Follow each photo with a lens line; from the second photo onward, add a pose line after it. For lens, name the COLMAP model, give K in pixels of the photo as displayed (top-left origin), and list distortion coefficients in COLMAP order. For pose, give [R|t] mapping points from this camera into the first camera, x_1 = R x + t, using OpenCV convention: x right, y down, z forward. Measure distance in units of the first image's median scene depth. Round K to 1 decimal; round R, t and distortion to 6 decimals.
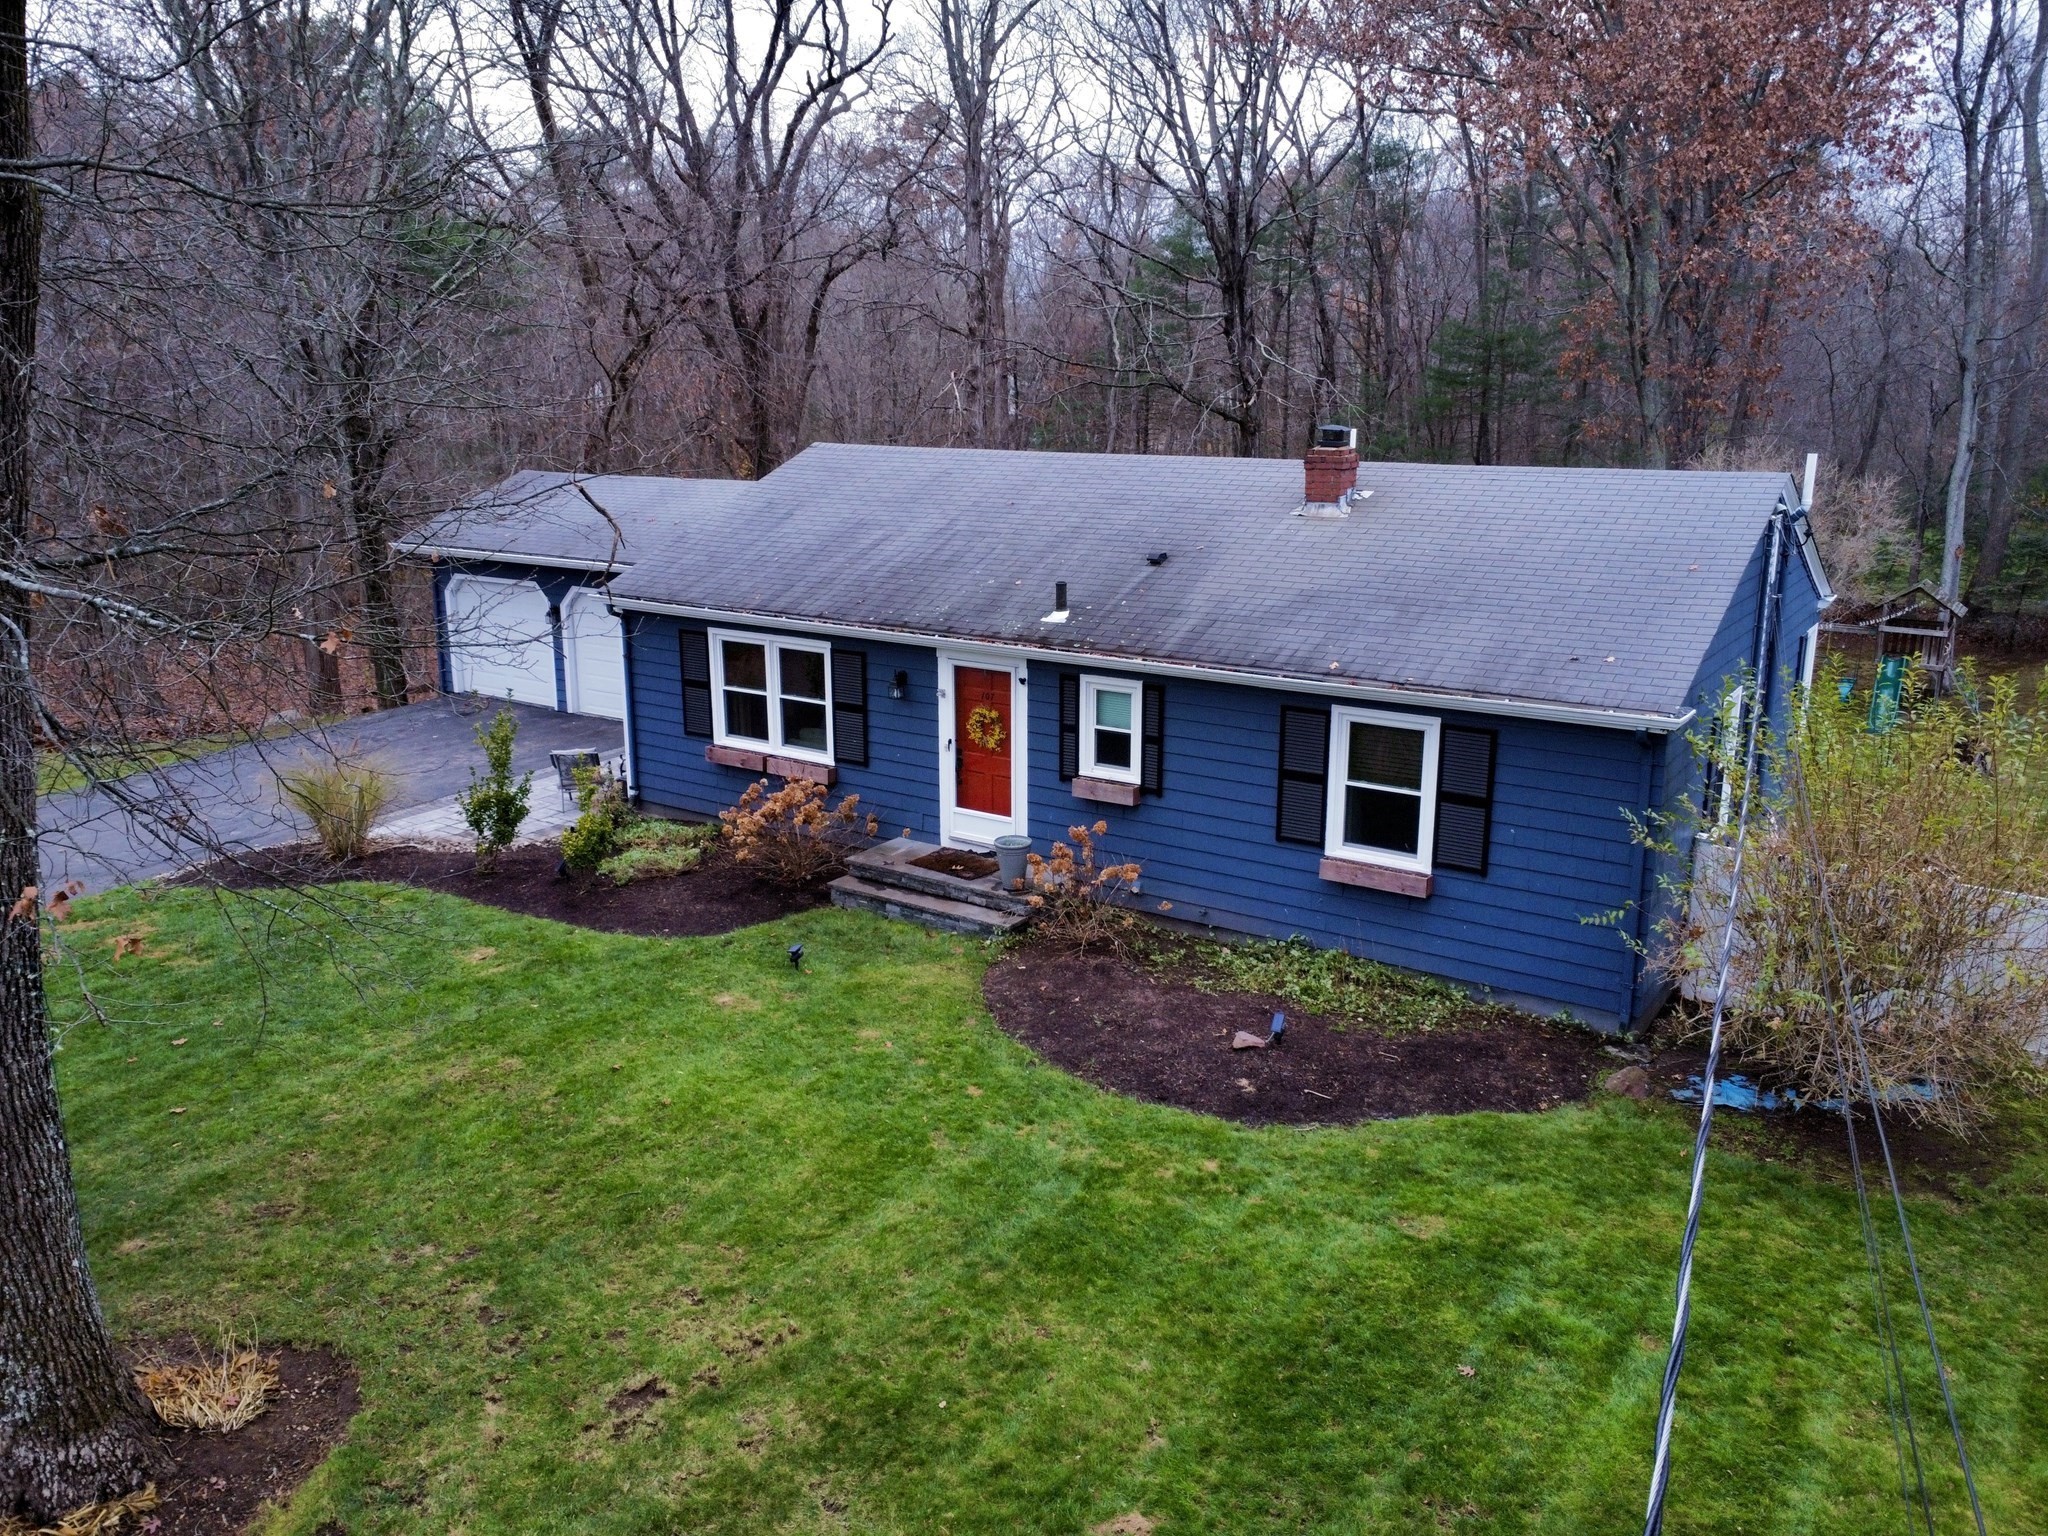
lens RADIAL K [[1537.0, 0, 1022.9], [0, 1537.0, 769.8], [0, 0, 1]] dist [-0.001656, -0.005002]
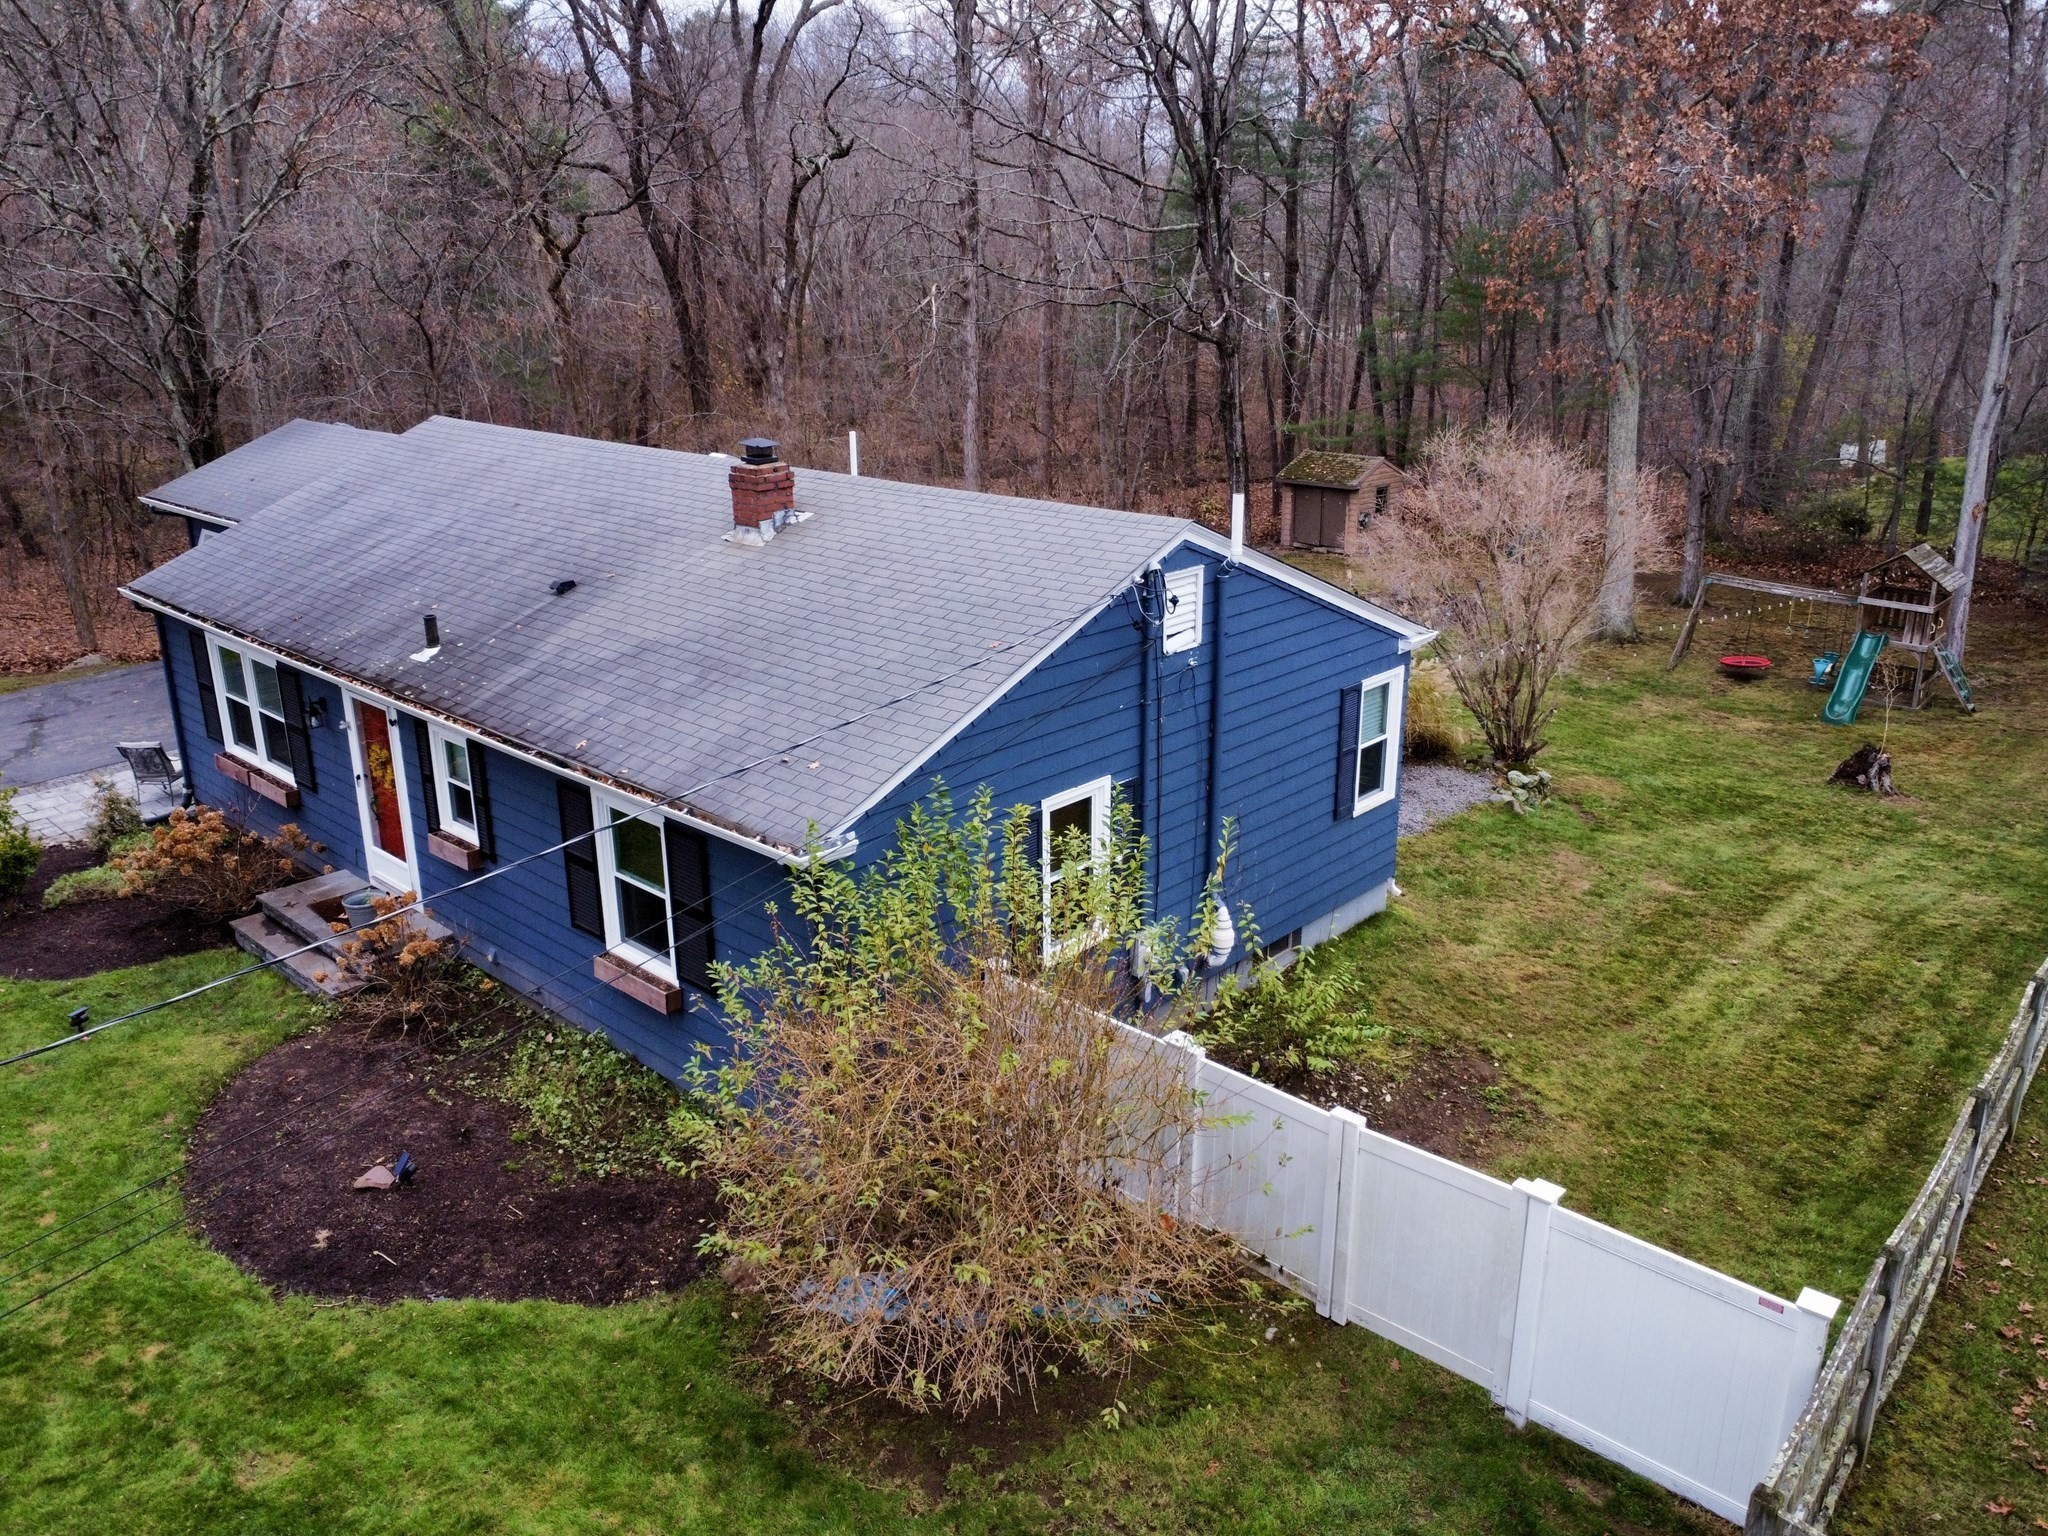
lens RADIAL K [[1537.0, 0, 1026.9], [0, 1537.0, 765.4], [0, 0, 1]] dist [-0.001656, -0.005002]
pose [[0.989636, 0.042858, -0.137055, 0.528530], [-0.032778, 0.996647, 0.074975, -0.119558], [0.139809, -0.069706, 0.987722, 0.155231]]
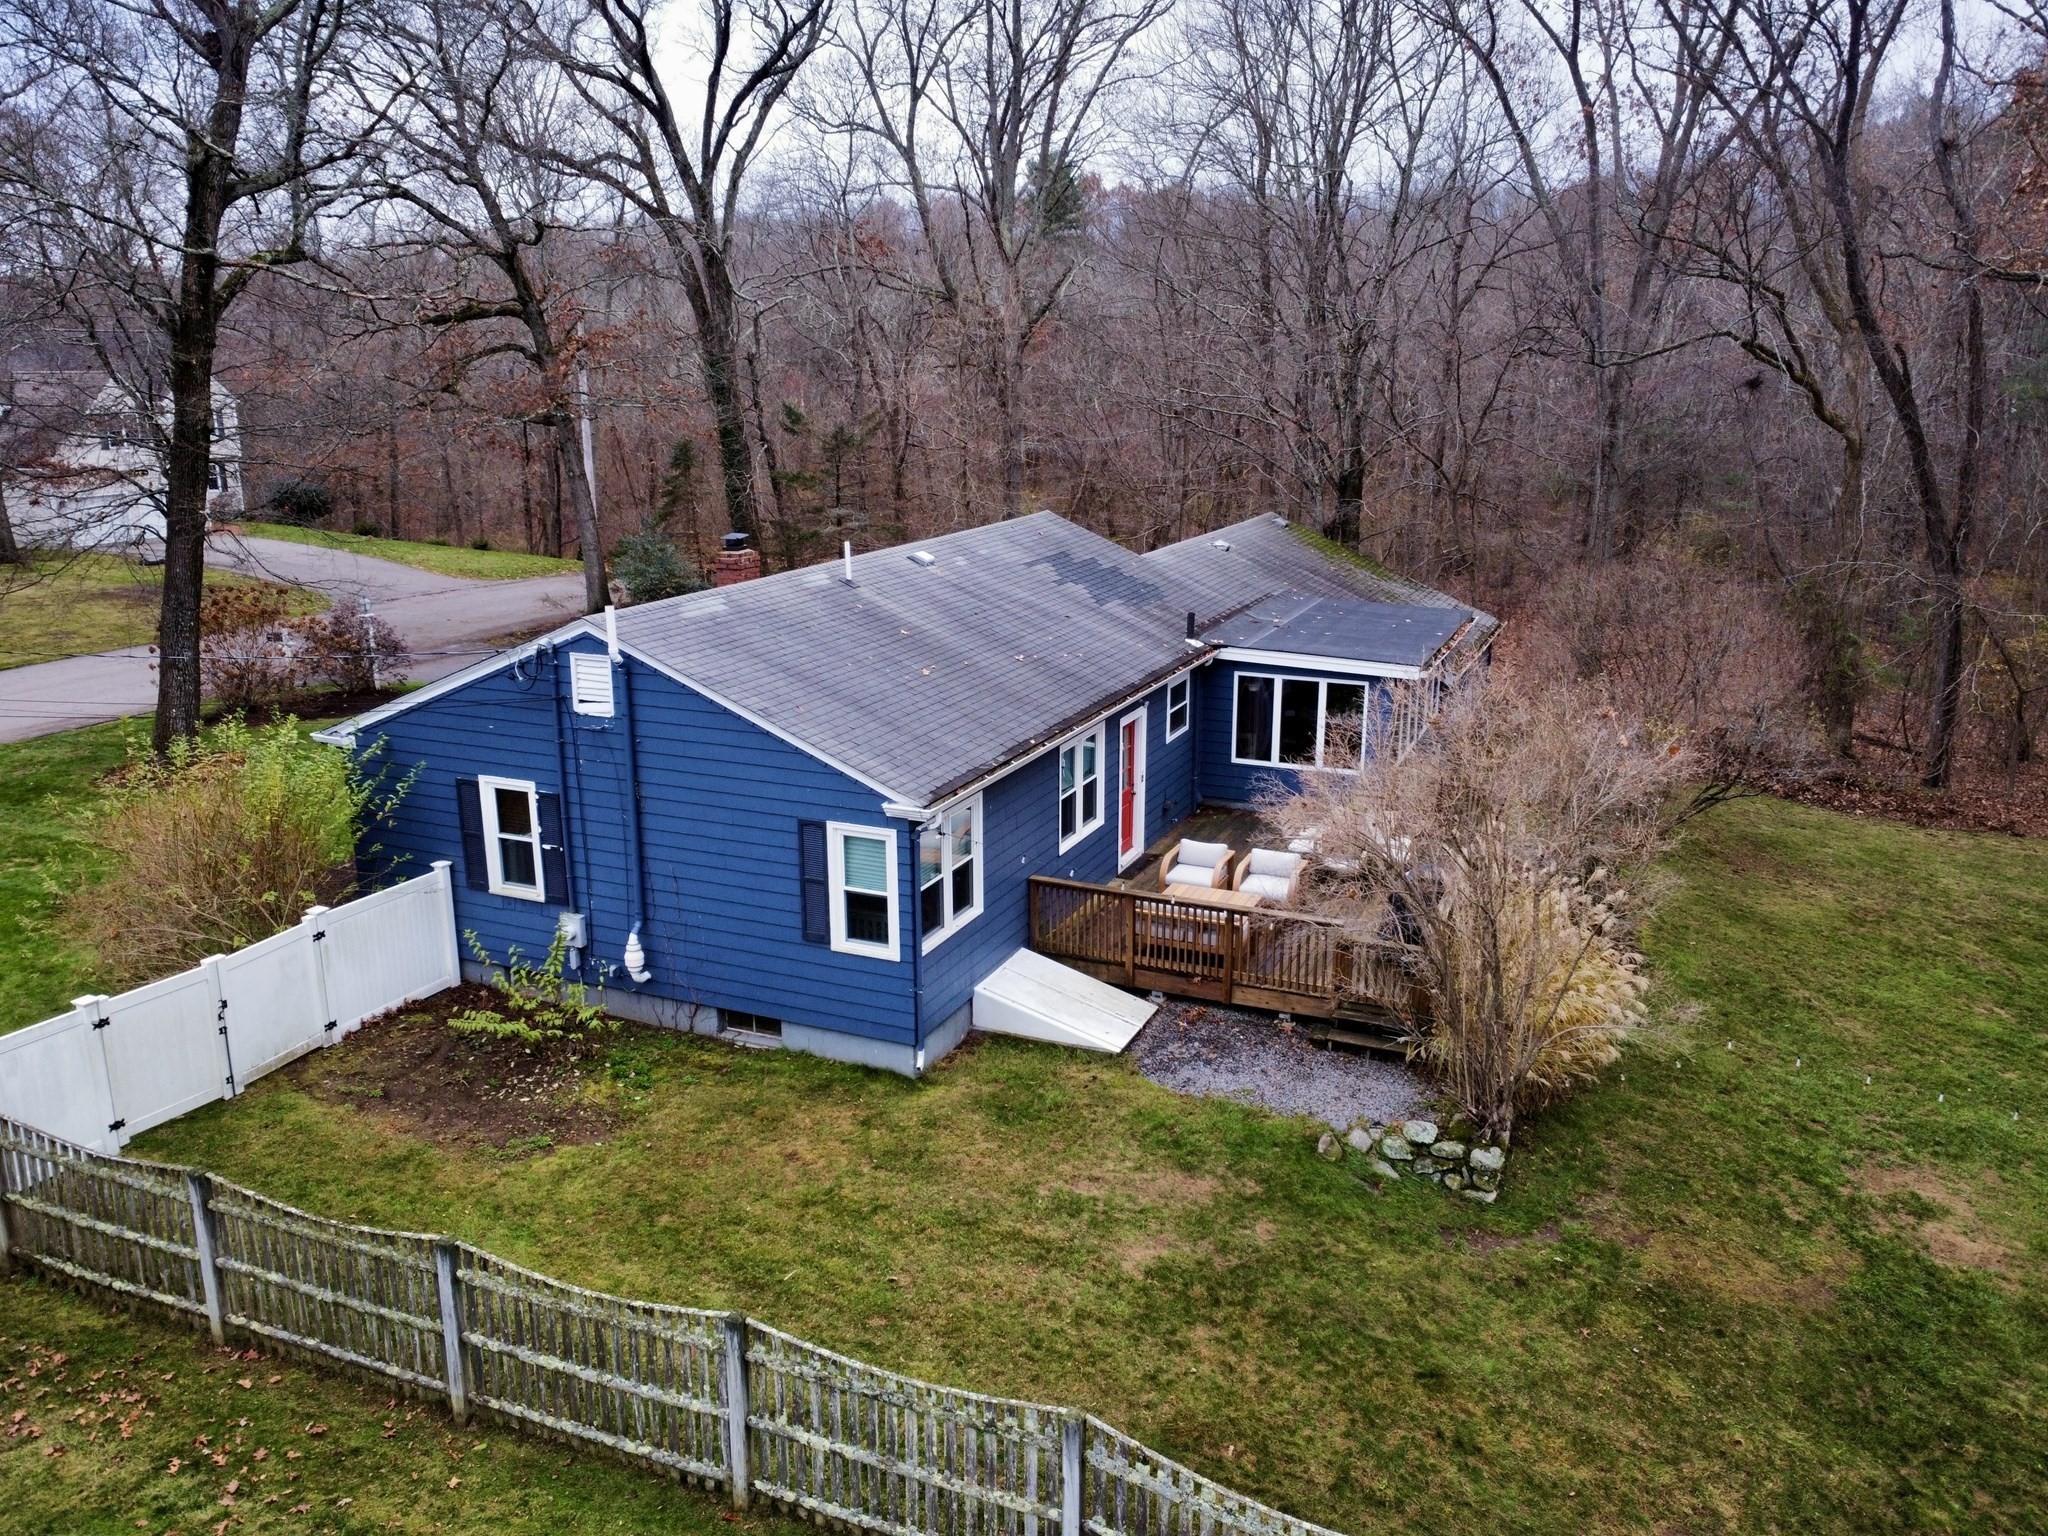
lens RADIAL K [[1537.0, 0, 1032.1], [0, 1537.0, 769.3], [0, 0, 1]] dist [-0.001656, -0.005002]
pose [[0.186301, 0.255119, -0.948792, 1.635085], [-0.238330, 0.948590, 0.208268, -0.396606], [0.953148, 0.187326, 0.237526, 1.061571]]
